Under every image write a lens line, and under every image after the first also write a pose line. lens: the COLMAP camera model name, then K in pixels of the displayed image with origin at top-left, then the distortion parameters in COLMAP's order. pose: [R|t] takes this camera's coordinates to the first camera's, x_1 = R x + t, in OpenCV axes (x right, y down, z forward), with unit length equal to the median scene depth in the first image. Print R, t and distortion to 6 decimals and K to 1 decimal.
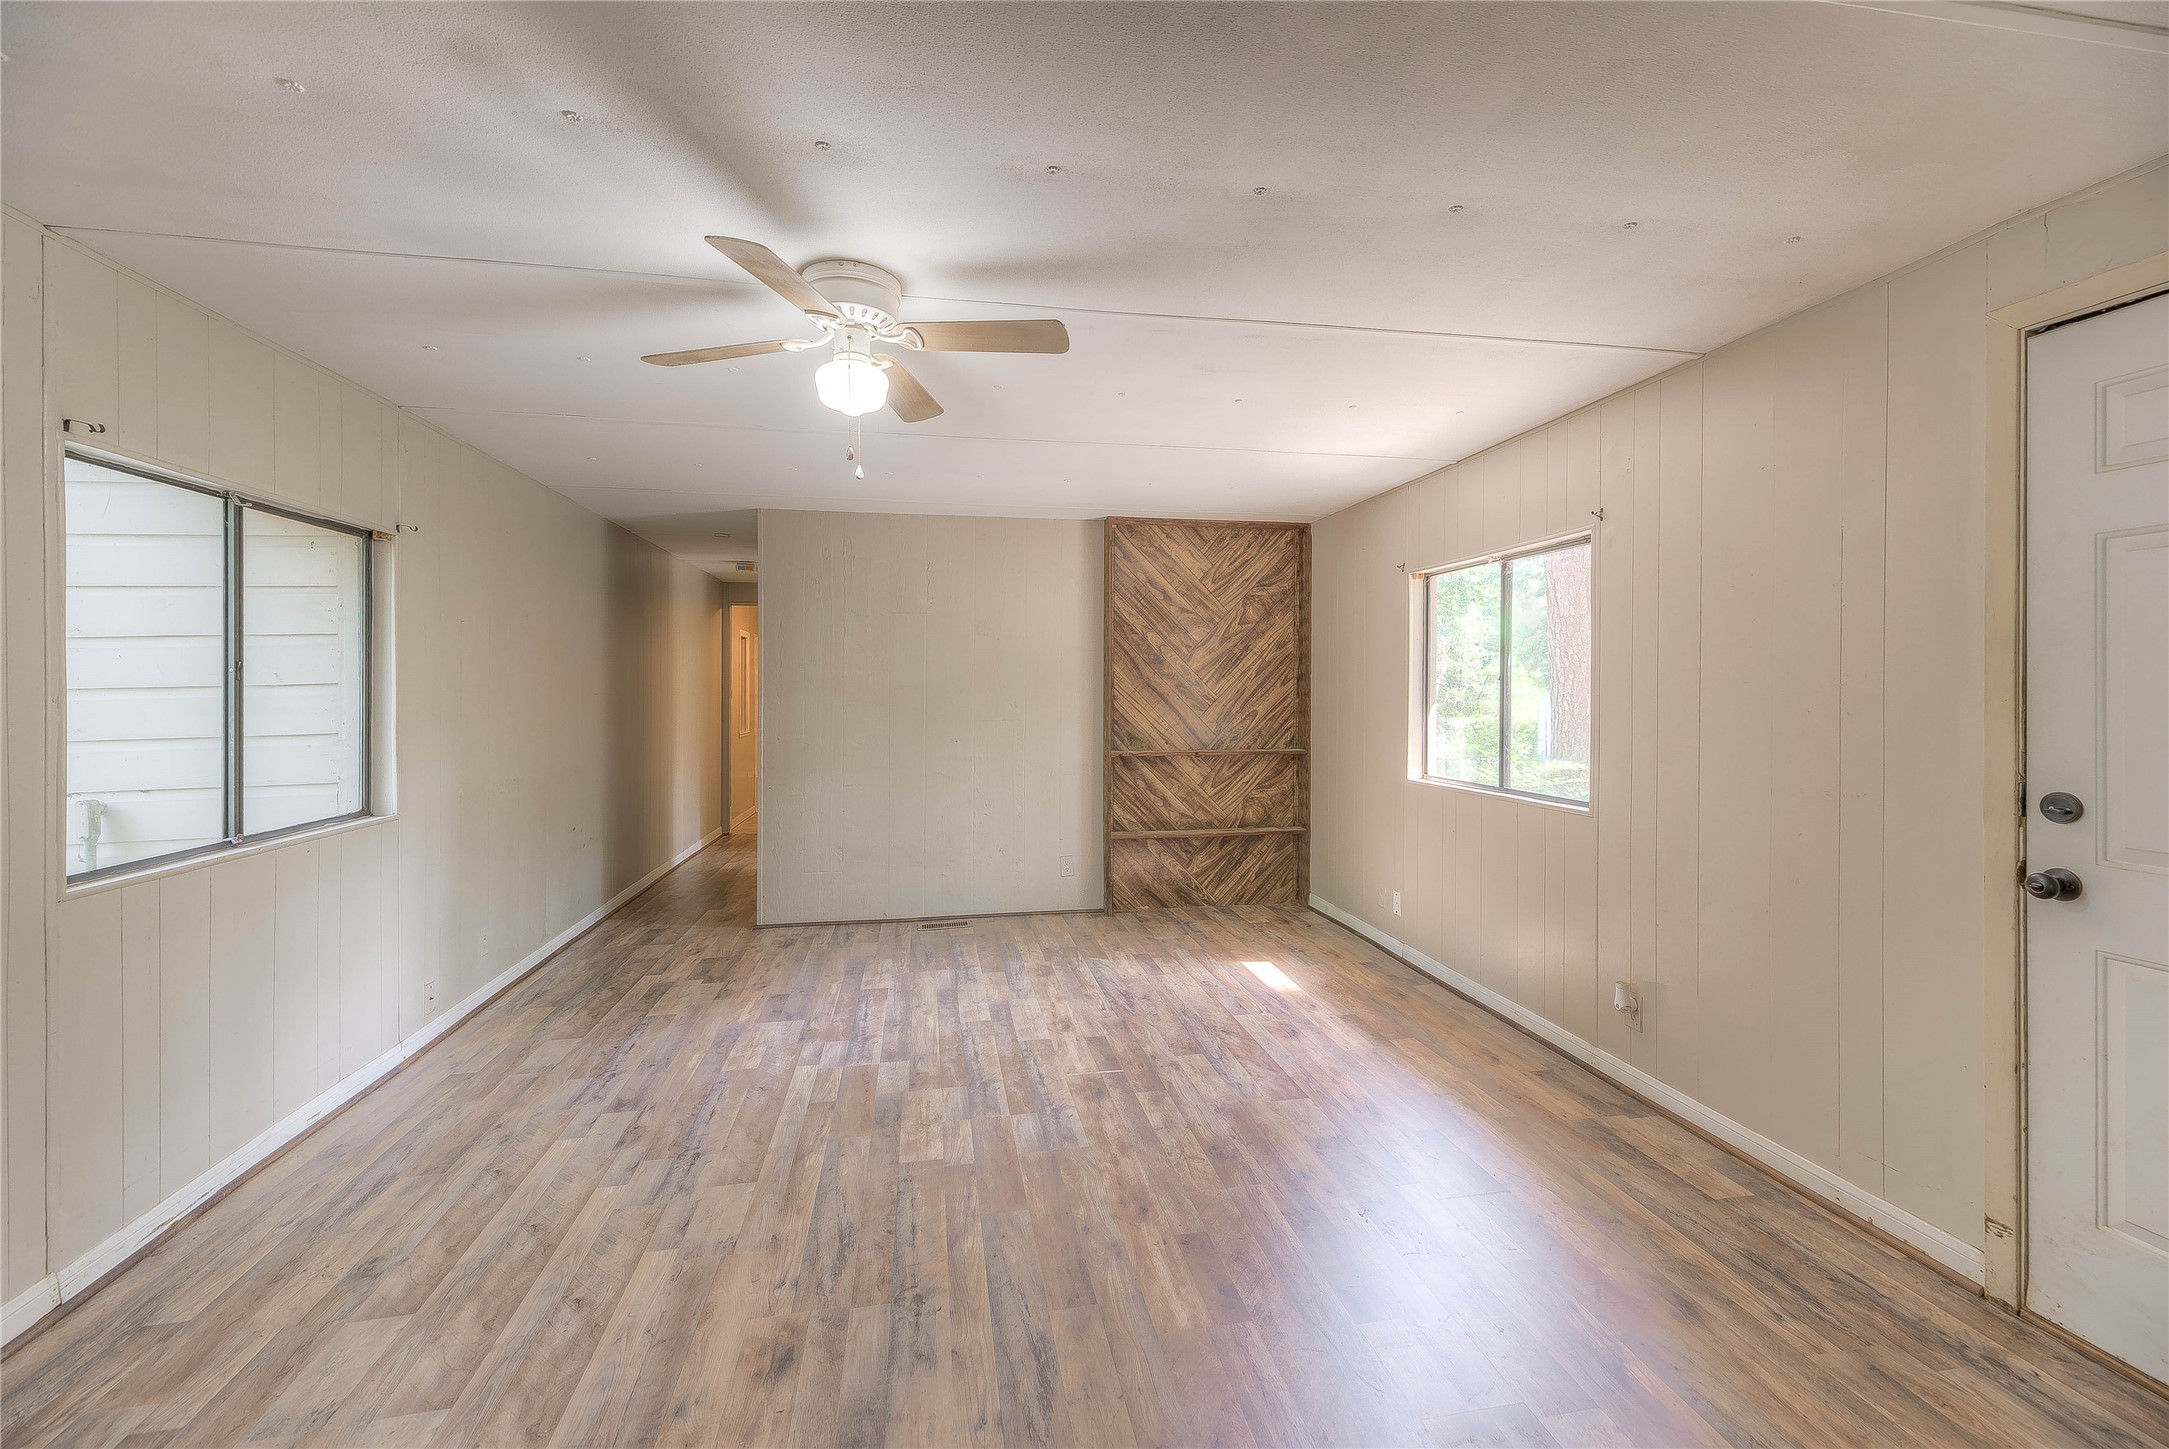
lens RADIAL K [[892.5, 0, 1105.4], [0, 892.5, 686.2], [0, 0, 1]] dist [0.011605, -0.002236]
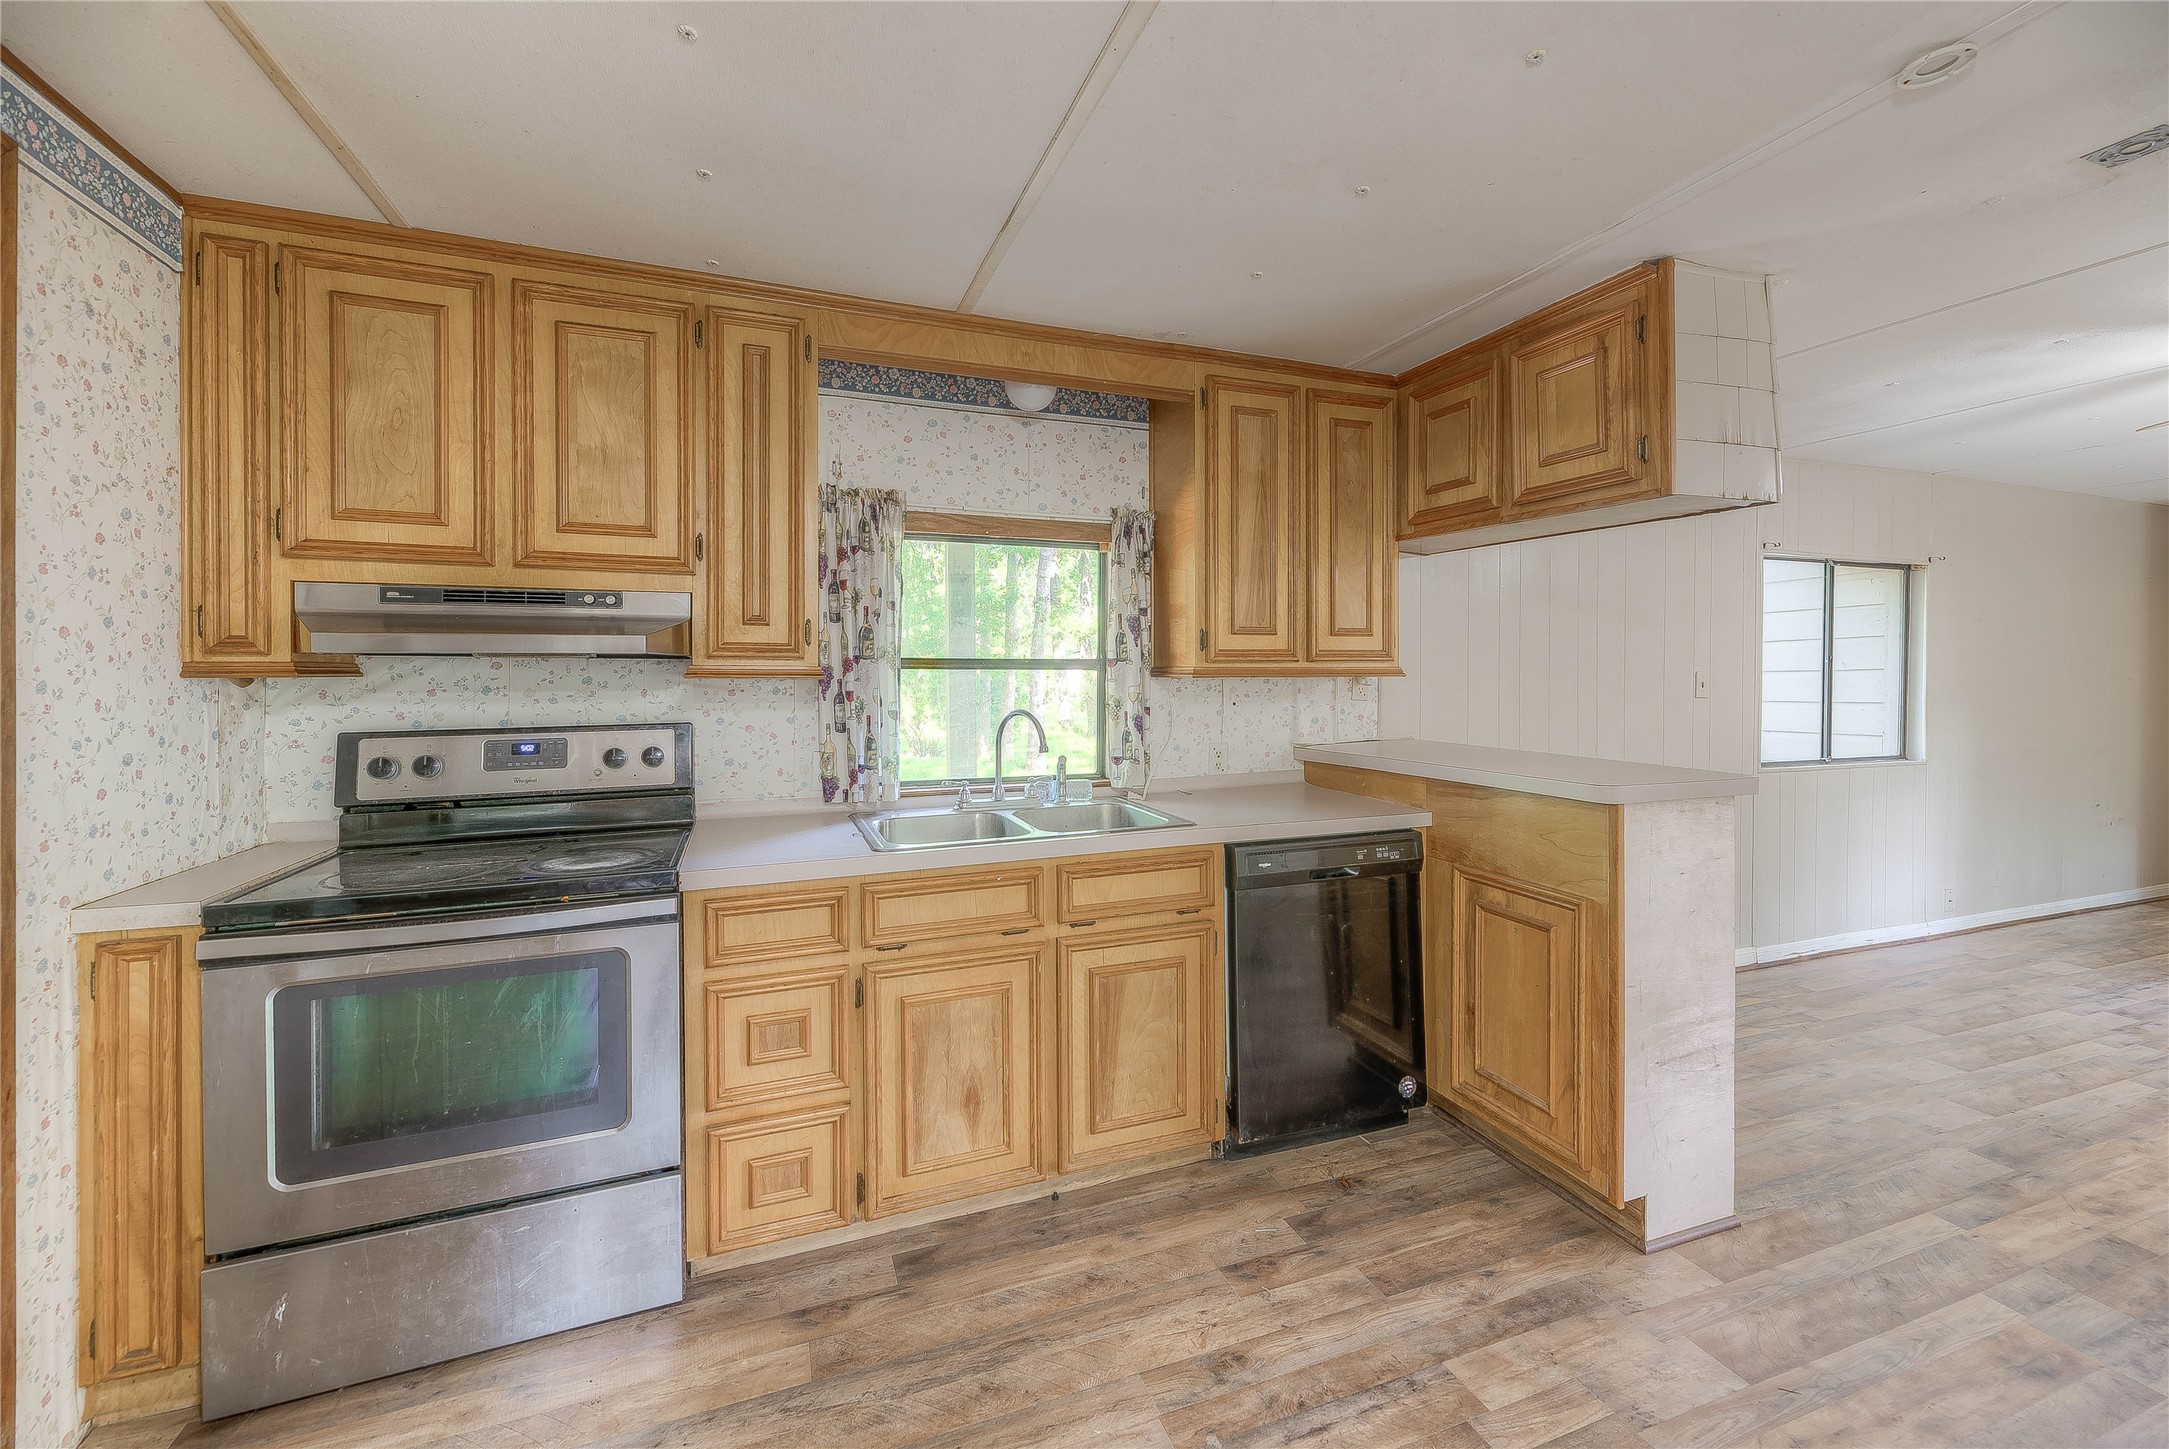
lens RADIAL K [[892.5, 0, 1082.8], [0, 892.5, 681.6], [0, 0, 1]] dist [0.011605, -0.002236]
pose [[0.164340, 0.015046, -0.986289, 0.382069], [-0.002627, 0.999887, 0.014815, -0.000605], [0.986400, 0.000156, 0.164361, -0.531328]]
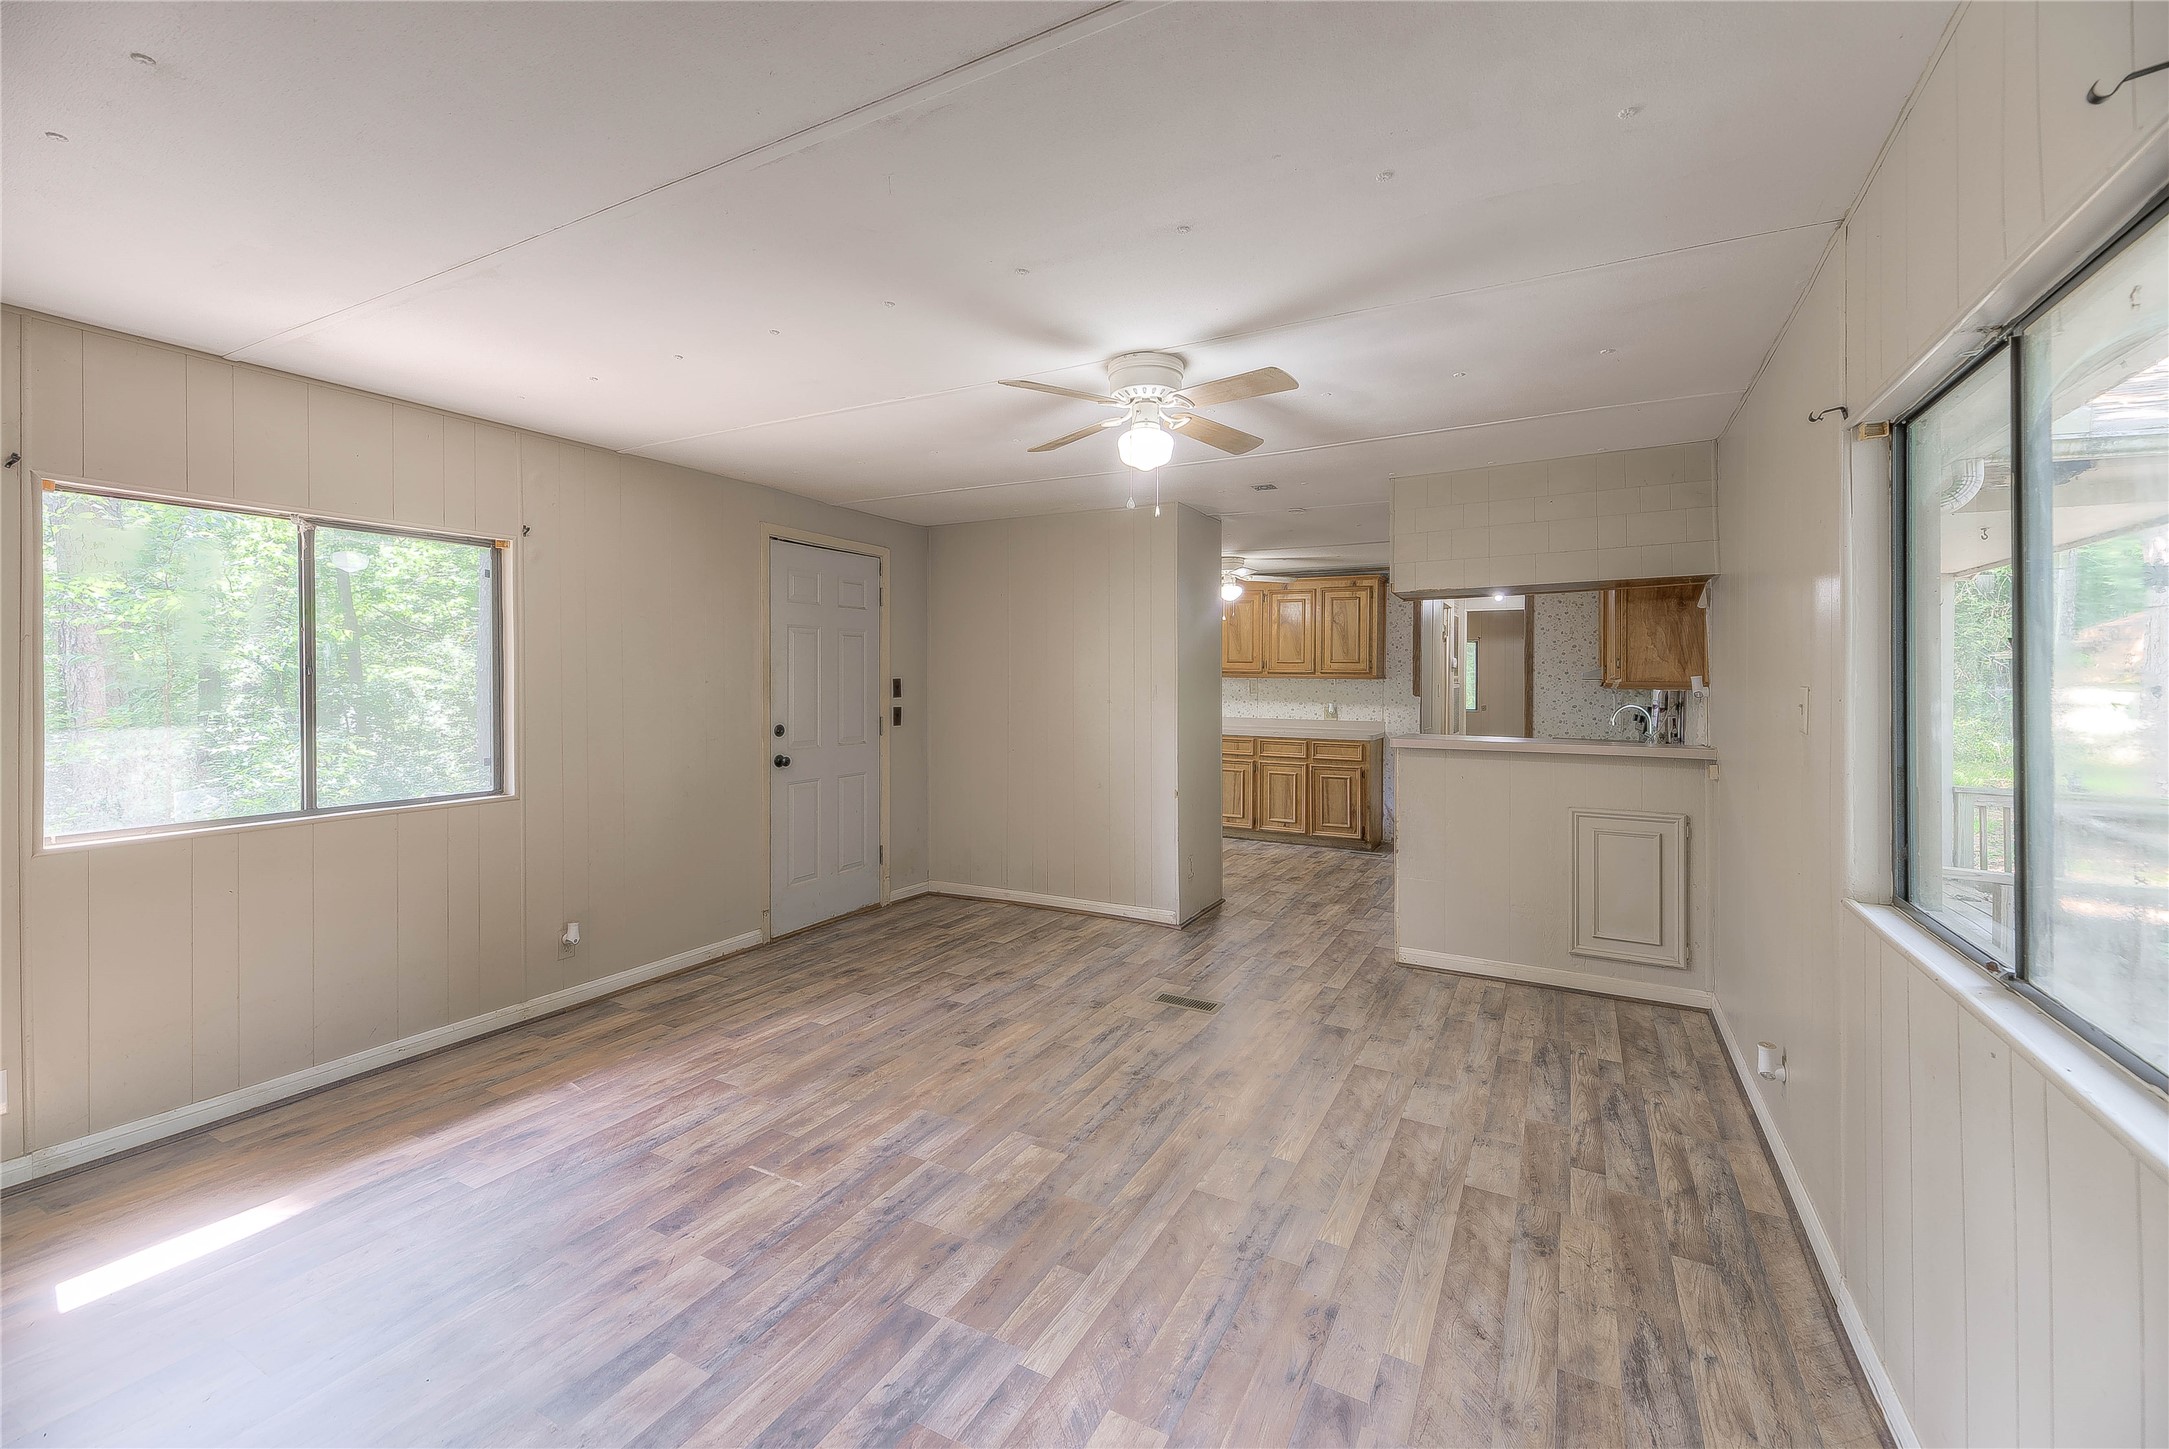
lens RADIAL K [[892.5, 0, 1079.5], [0, 892.5, 673.8], [0, 0, 1]] dist [0.011605, -0.002236]
pose [[-0.763177, 0.004837, 0.646172, -0.684466], [-0.001795, 0.999952, -0.009606, -0.000698], [-0.646187, -0.008491, -0.763132, 1.350580]]
